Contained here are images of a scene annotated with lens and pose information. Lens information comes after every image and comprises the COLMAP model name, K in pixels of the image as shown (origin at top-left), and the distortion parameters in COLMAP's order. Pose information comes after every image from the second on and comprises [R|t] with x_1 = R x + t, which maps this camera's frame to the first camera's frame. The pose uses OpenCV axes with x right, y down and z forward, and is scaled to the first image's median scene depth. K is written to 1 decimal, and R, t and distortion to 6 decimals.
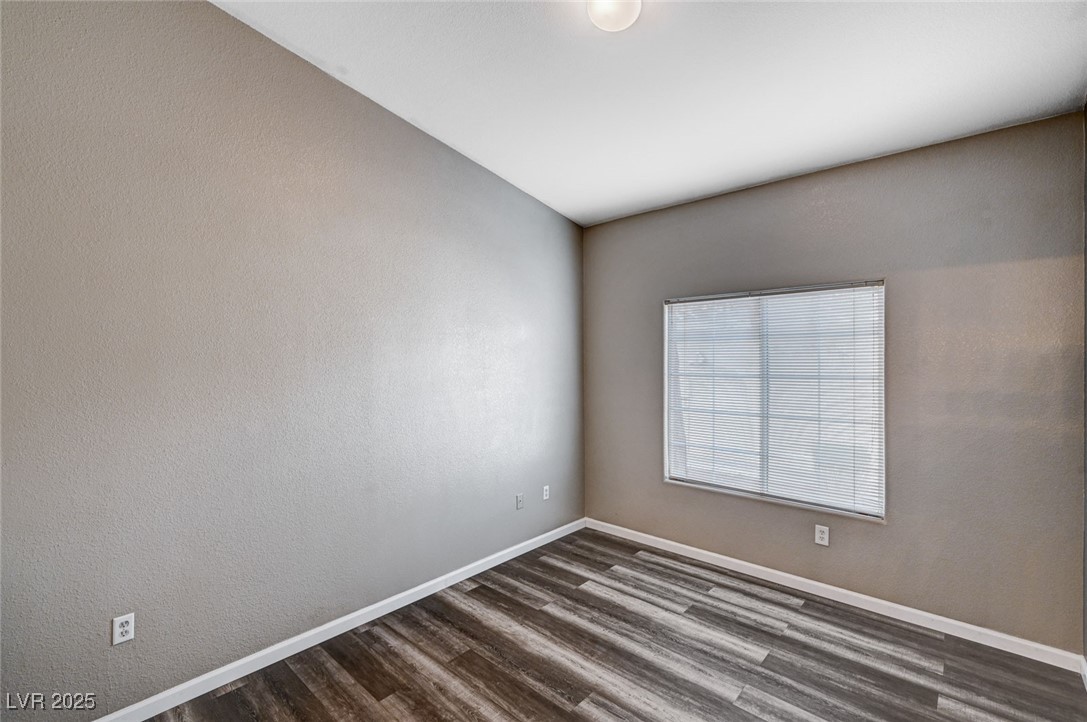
lens RADIAL K [[473.9, 0, 537.1], [0, 473.9, 359.7], [0, 0, 1]] dist [-0.001309, 0.000056]
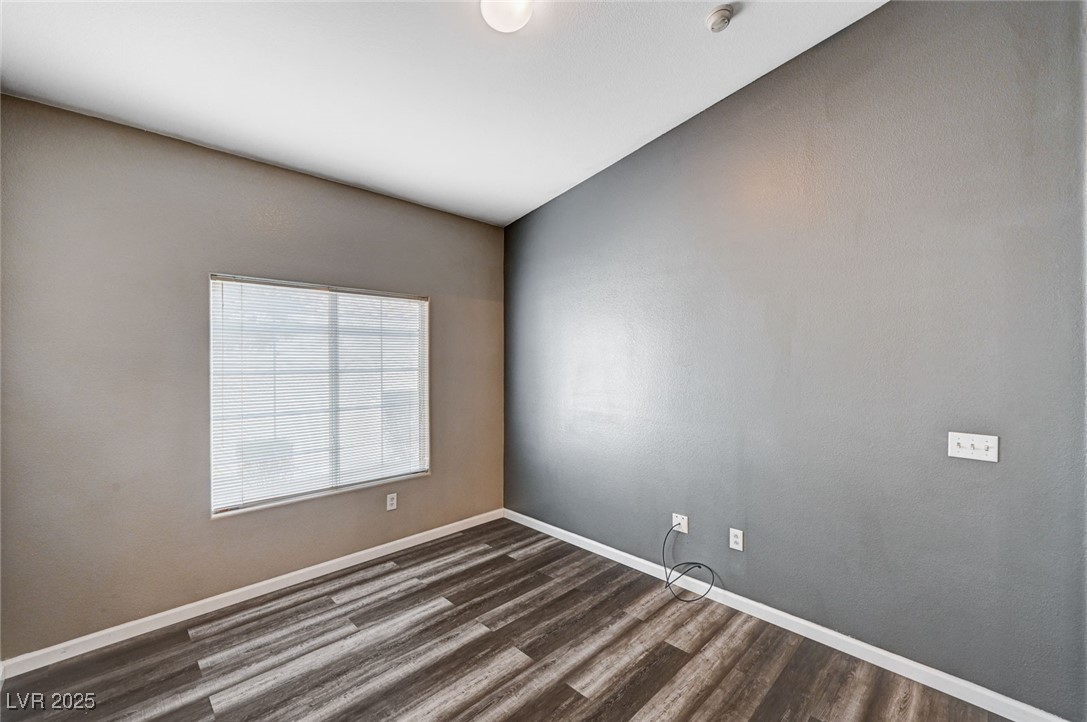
lens RADIAL K [[452.1, 0, 548.1], [0, 452.1, 357.9], [0, 0, 1]] dist [0.001611, 0.000112]
pose [[0.028052, 0.007038, 0.999582, -0.545987], [0.002817, 0.999971, -0.007120, 0.016801], [-0.999603, 0.003016, 0.028031, 0.586294]]
